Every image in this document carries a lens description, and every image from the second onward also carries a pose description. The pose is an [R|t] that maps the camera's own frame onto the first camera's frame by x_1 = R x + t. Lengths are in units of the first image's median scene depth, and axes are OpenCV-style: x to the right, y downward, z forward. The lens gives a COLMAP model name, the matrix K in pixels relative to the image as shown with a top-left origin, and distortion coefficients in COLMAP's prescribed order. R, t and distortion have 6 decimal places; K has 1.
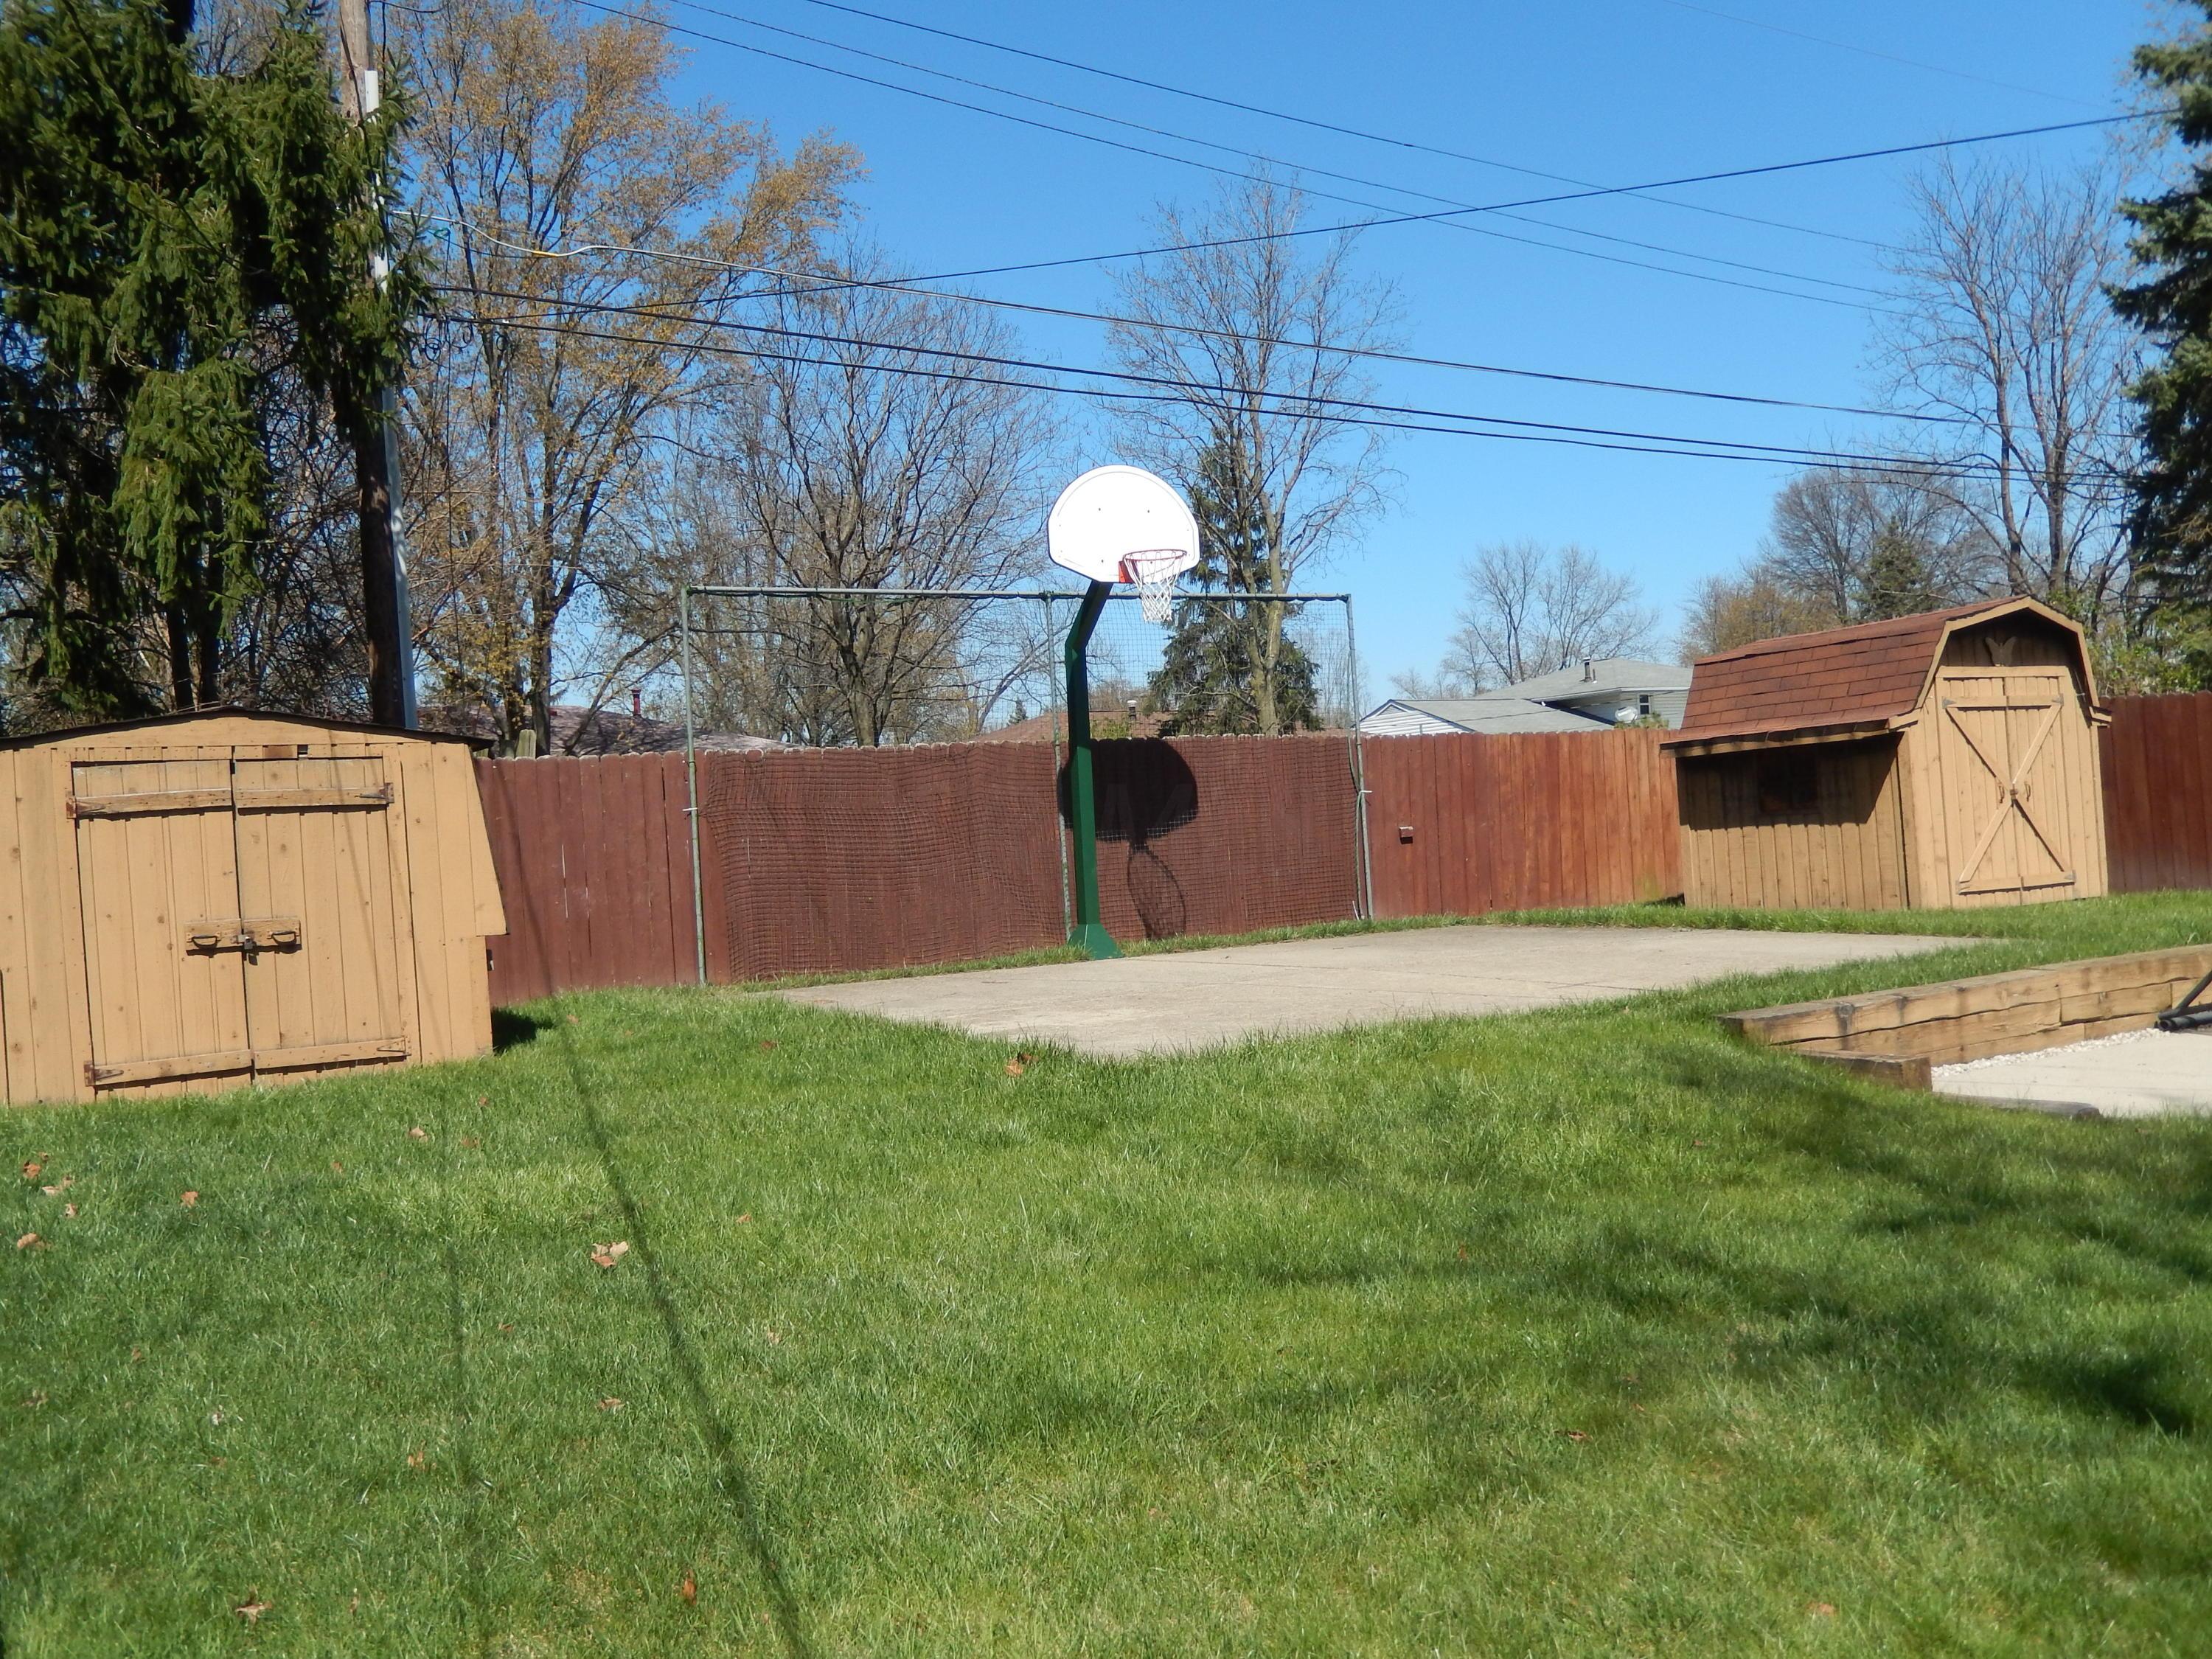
lens RADIAL K [[2091.8, 0, 1106.0], [0, 2091.8, 829.5], [0, 0, 1]] dist [-0.012440, 0.004578]
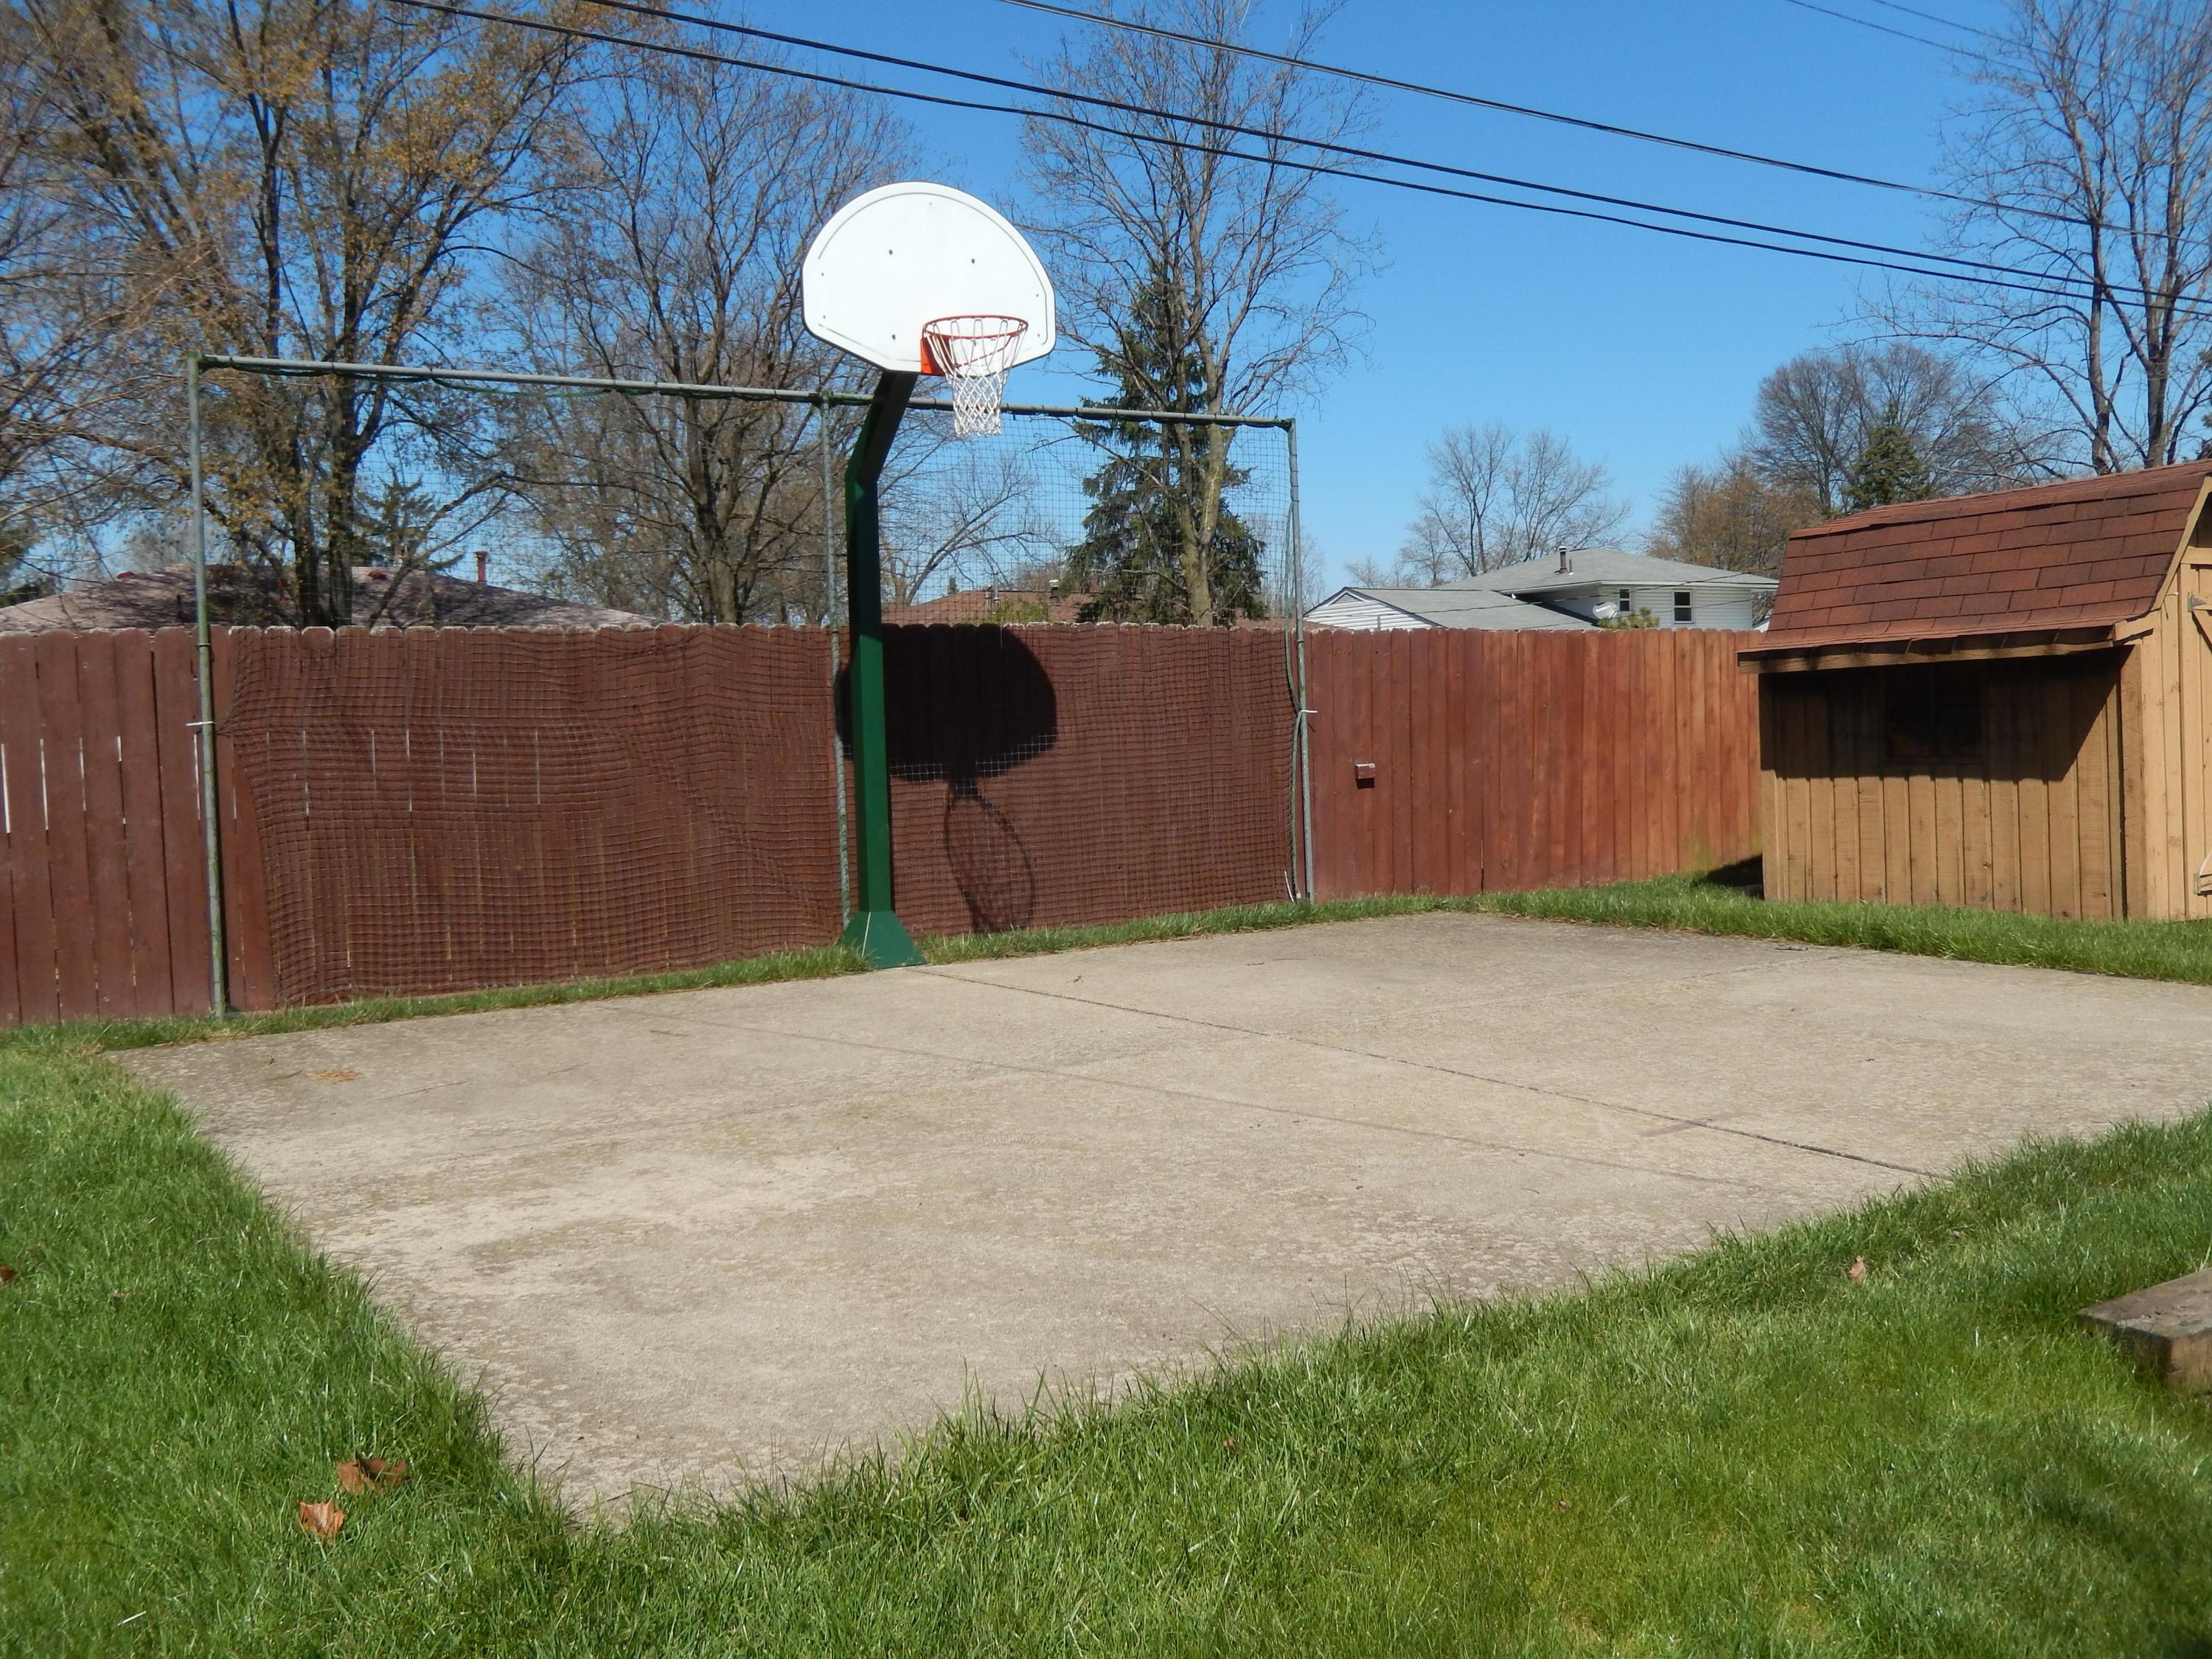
lens RADIAL K [[2091.8, 0, 1106.0], [0, 2091.8, 829.5], [0, 0, 1]] dist [-0.012440, 0.004578]
pose [[0.999424, 0.023239, 0.024734, 0.020538], [-0.024566, 0.998196, 0.054782, -0.007519], [-0.023417, -0.055358, 0.998192, 0.154706]]
